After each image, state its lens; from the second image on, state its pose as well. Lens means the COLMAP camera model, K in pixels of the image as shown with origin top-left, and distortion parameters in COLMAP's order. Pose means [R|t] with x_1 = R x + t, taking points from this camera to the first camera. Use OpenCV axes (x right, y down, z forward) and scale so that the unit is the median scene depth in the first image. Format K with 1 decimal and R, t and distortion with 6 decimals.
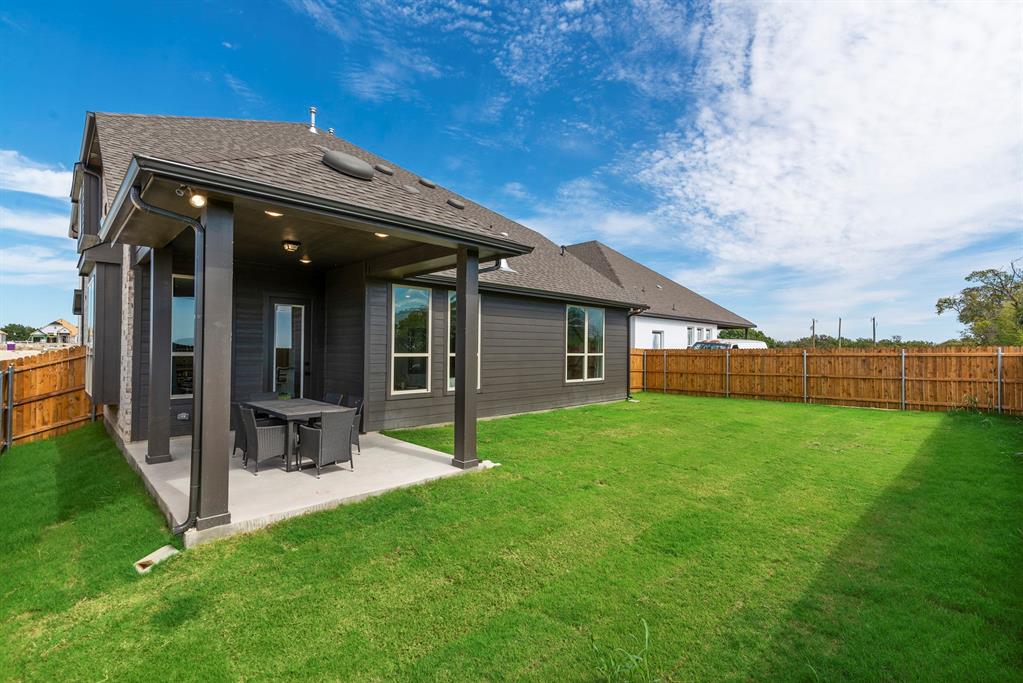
lens RADIAL K [[466.2, 0, 514.5], [0, 466.2, 343.8], [0, 0, 1]] dist [0.005063, 0.000293]
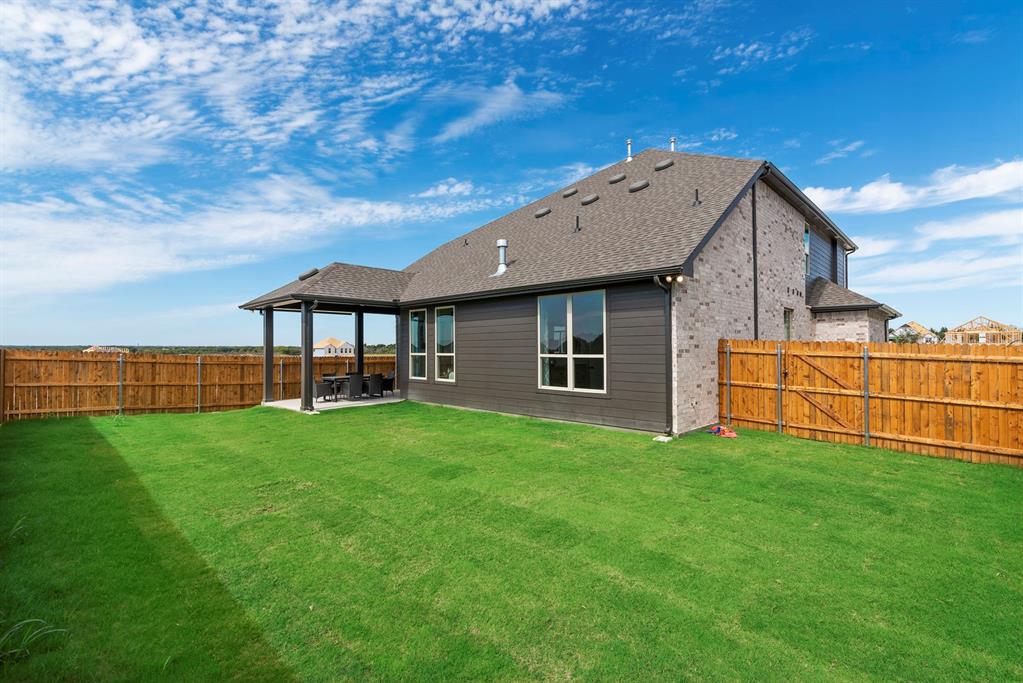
lens RADIAL K [[466.2, 0, 514.4], [0, 466.2, 345.5], [0, 0, 1]] dist [0.005063, 0.000293]
pose [[0.005533, -0.017838, -0.999826, 0.936227], [0.011978, 0.999770, -0.017771, 0.018793], [0.999913, -0.011877, 0.005745, 0.924490]]
